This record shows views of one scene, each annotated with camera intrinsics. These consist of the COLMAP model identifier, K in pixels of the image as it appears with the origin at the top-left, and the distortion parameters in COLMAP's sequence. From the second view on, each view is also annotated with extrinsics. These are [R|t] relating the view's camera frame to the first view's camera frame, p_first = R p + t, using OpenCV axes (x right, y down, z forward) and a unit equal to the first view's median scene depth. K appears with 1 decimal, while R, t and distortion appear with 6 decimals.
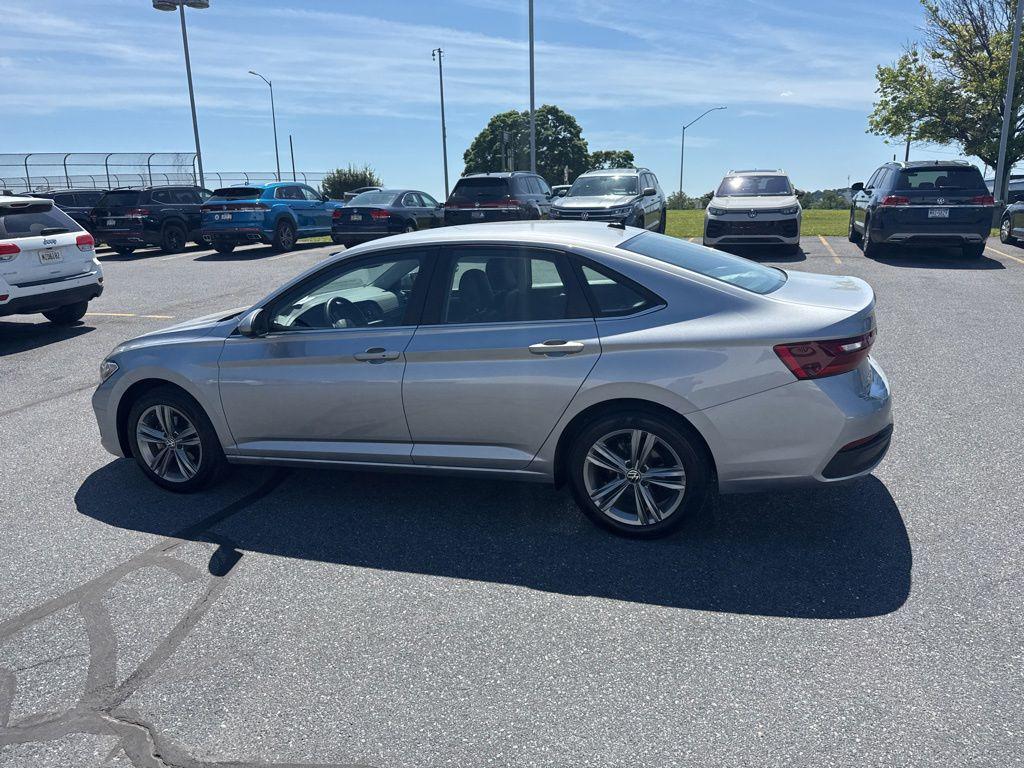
lens RADIAL K [[720.3, 0, 511.9], [0, 720.3, 384.3], [0, 0, 1]] dist [0.025435, -0.033709]
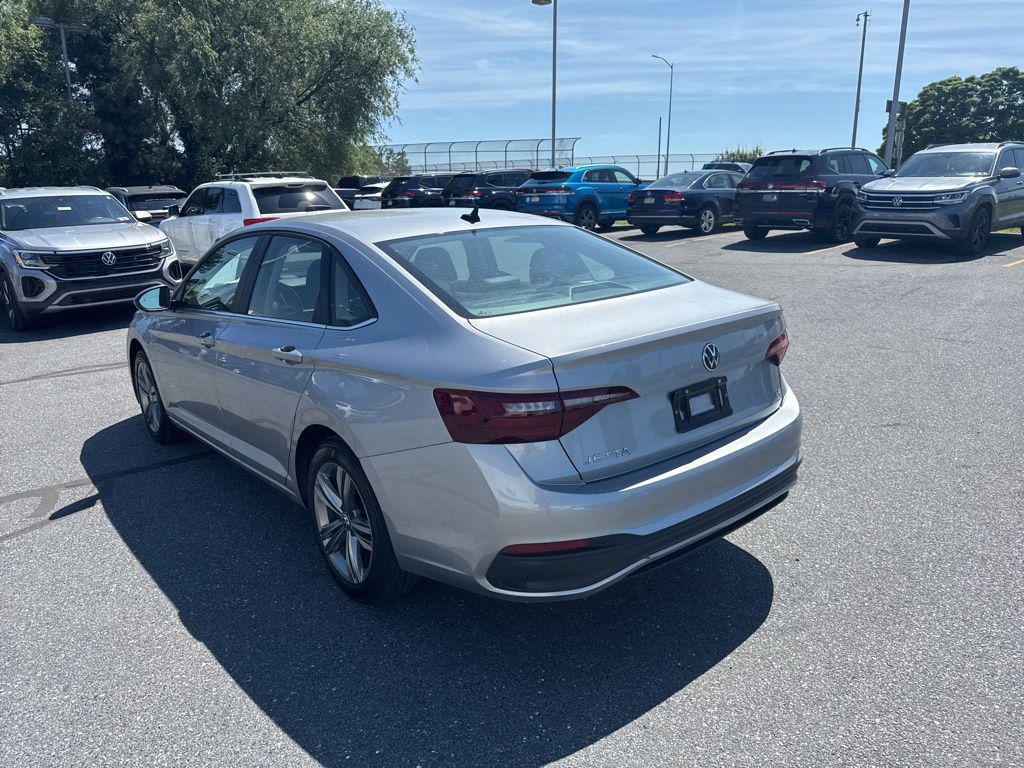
lens RADIAL K [[720.3, 0, 508.8], [0, 720.3, 380.3], [0, 0, 1]] dist [0.025435, -0.033709]
pose [[0.854744, 0.142290, -0.499166, 0.274771], [-0.133031, 0.989623, 0.054302, -0.038883], [0.501713, 0.019990, 0.864803, 0.142755]]
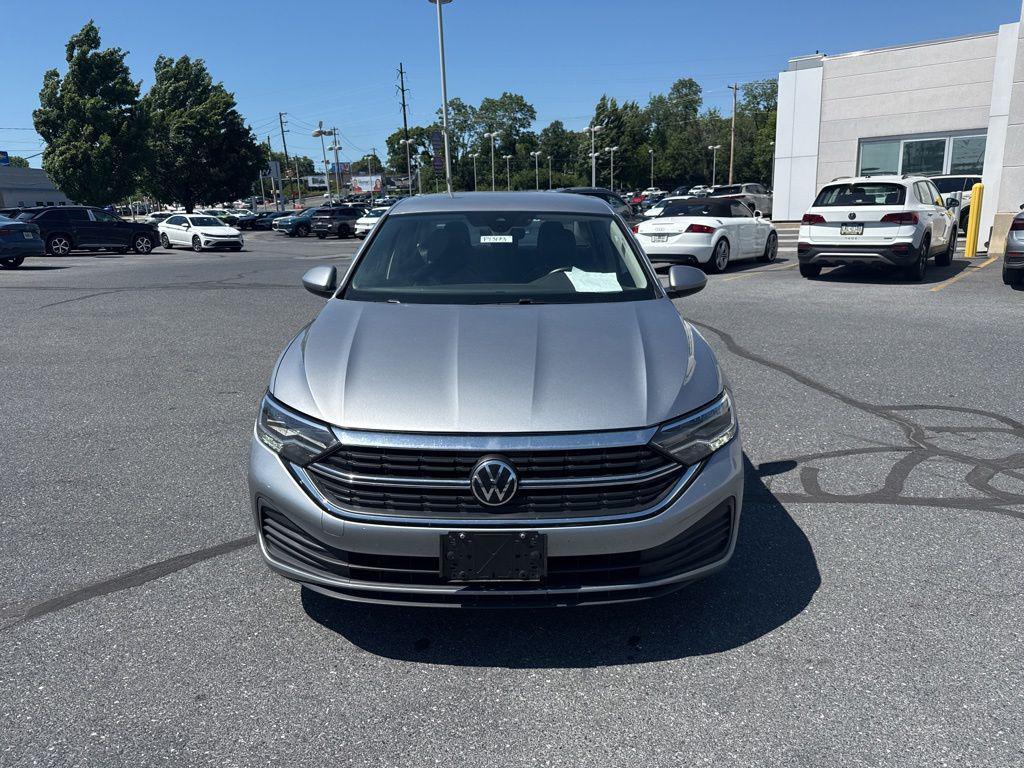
lens RADIAL K [[720.3, 0, 513.5], [0, 720.3, 389.9], [0, 0, 1]] dist [0.025435, -0.033709]
pose [[-0.323355, -0.192788, 0.926431, -0.506701], [0.259225, 0.923529, 0.282662, -0.116622], [-0.910079, 0.331554, -0.248652, 0.633587]]
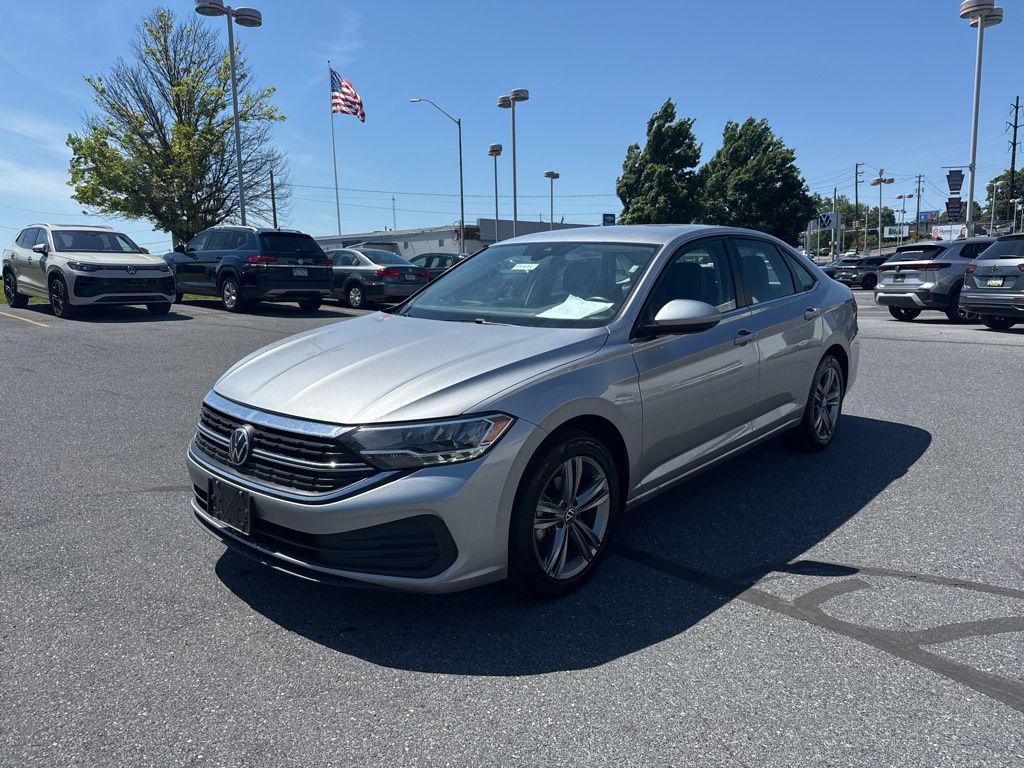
lens RADIAL K [[720.3, 0, 518.7], [0, 720.3, 386.3], [0, 0, 1]] dist [0.025435, -0.033709]
pose [[0.391775, -0.119892, 0.912216, -0.511883], [0.218527, 0.975227, 0.034322, -0.031141], [-0.893733, 0.185897, 0.408269, 0.362311]]
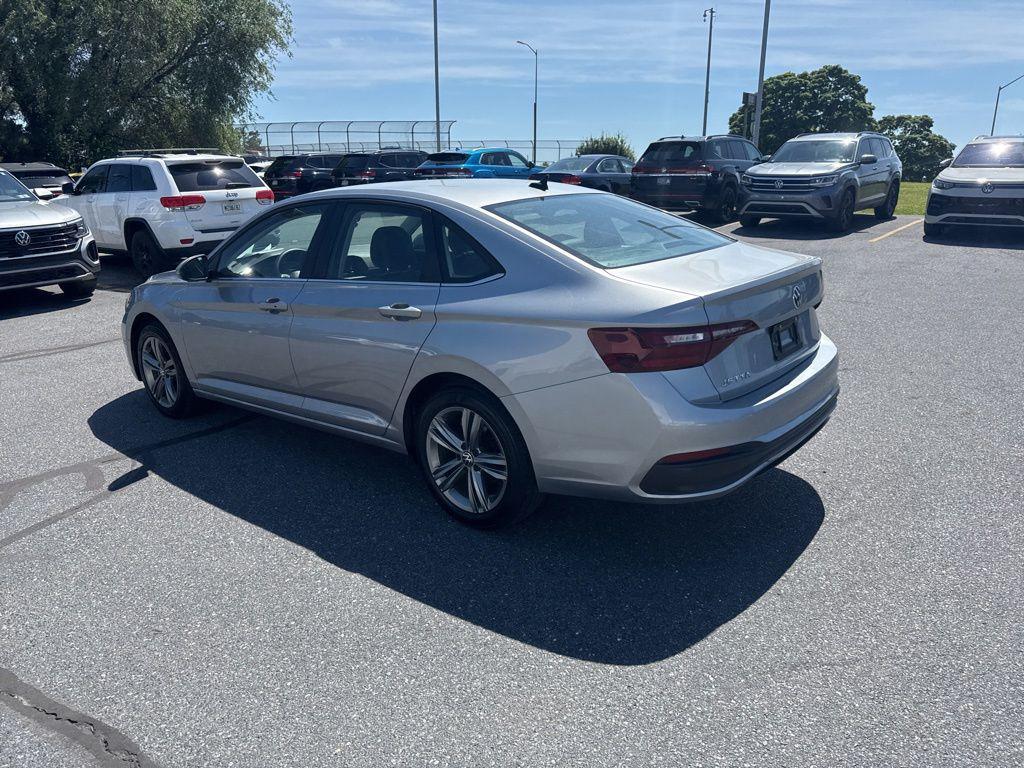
lens RADIAL K [[720.3, 0, 507.8], [0, 720.3, 379.4], [0, 0, 1]] dist [0.025435, -0.033709]
pose [[0.935169, 0.114554, -0.335167, 0.195891], [-0.103115, 0.993320, 0.051791, -0.009721], [0.338861, -0.013873, 0.940734, 0.059777]]
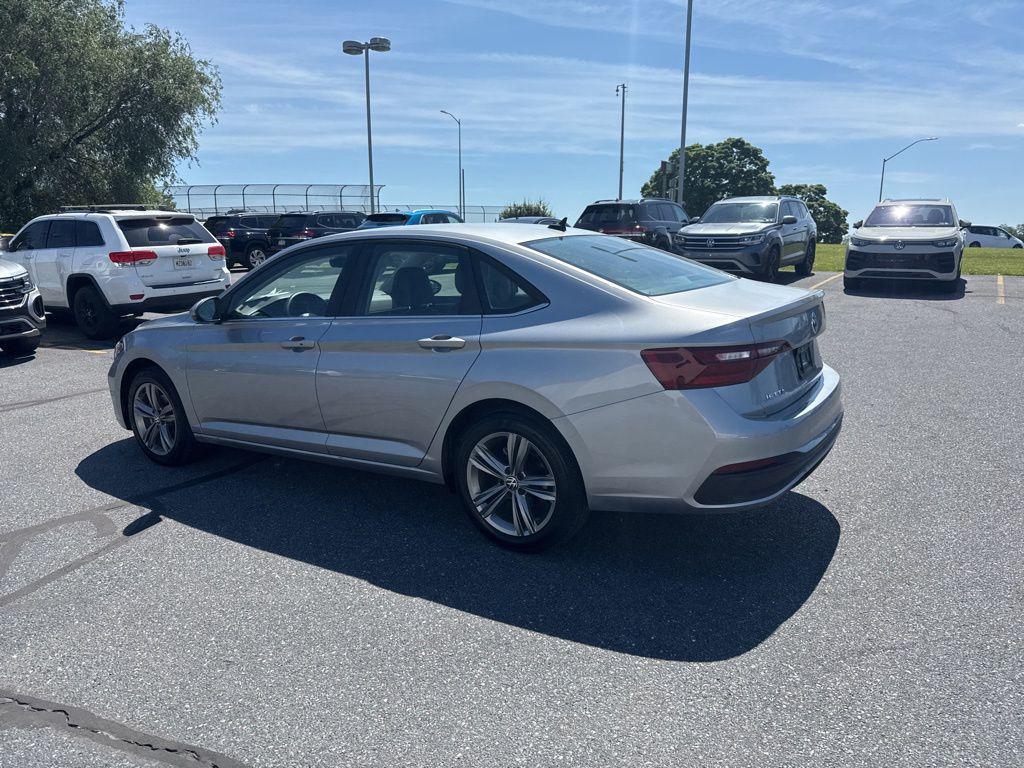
lens RADIAL K [[720.3, 0, 507.5], [0, 720.3, 388.0], [0, 0, 1]] dist [0.025435, -0.033709]
pose [[0.967546, 0.070603, -0.242633, 0.146714], [-0.080313, 0.996307, -0.030352, 0.012298], [0.239594, 0.048854, 0.969643, 0.029325]]
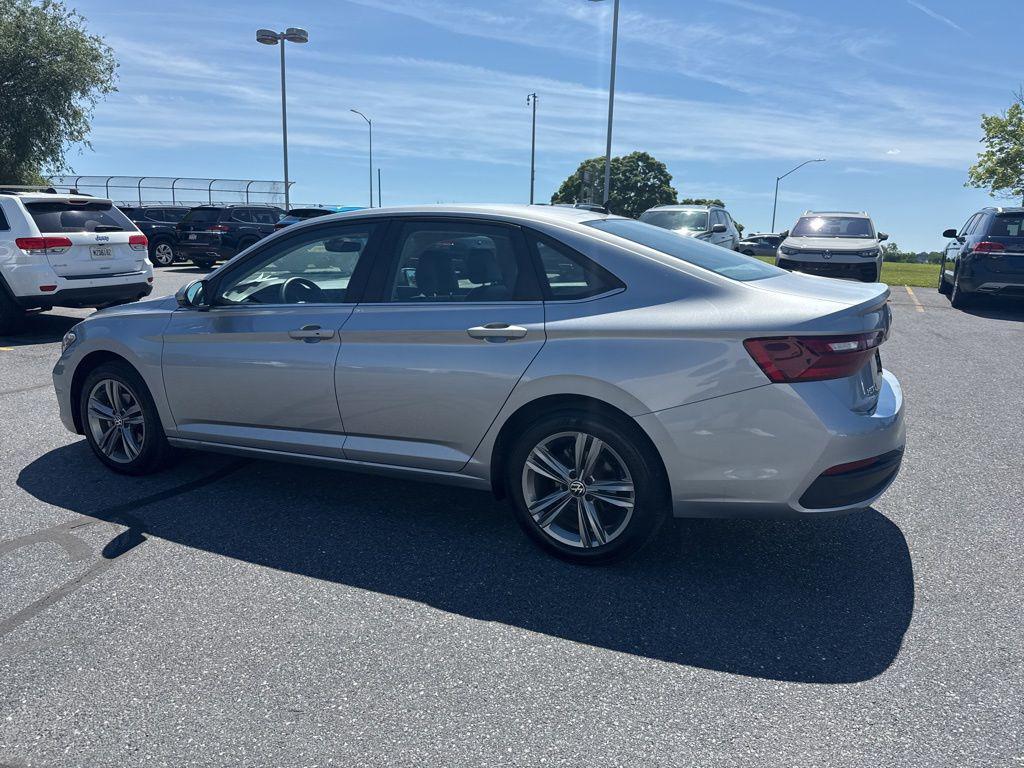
lens RADIAL K [[720.3, 0, 506.2], [0, 720.3, 387.3], [0, 0, 1]] dist [0.025435, -0.033709]
pose [[0.990735, 0.070471, -0.116099, 0.067186], [-0.076690, 0.995801, -0.049995, 0.022035], [0.112088, 0.058436, 0.991979, 0.053847]]
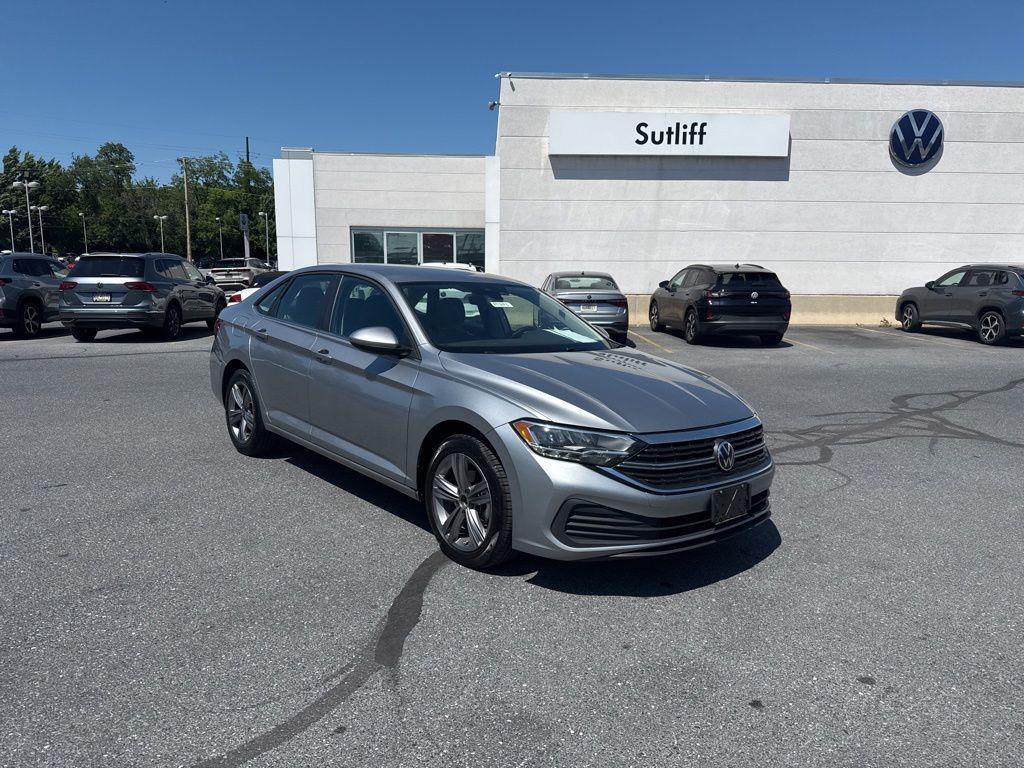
lens RADIAL K [[720.3, 0, 507.5], [0, 720.3, 389.3], [0, 0, 1]] dist [0.025435, -0.033709]
pose [[-0.870119, -0.058049, 0.489410, -0.372820], [0.126617, 0.933377, 0.335820, -0.196093], [-0.476299, 0.354171, -0.804800, 0.937109]]
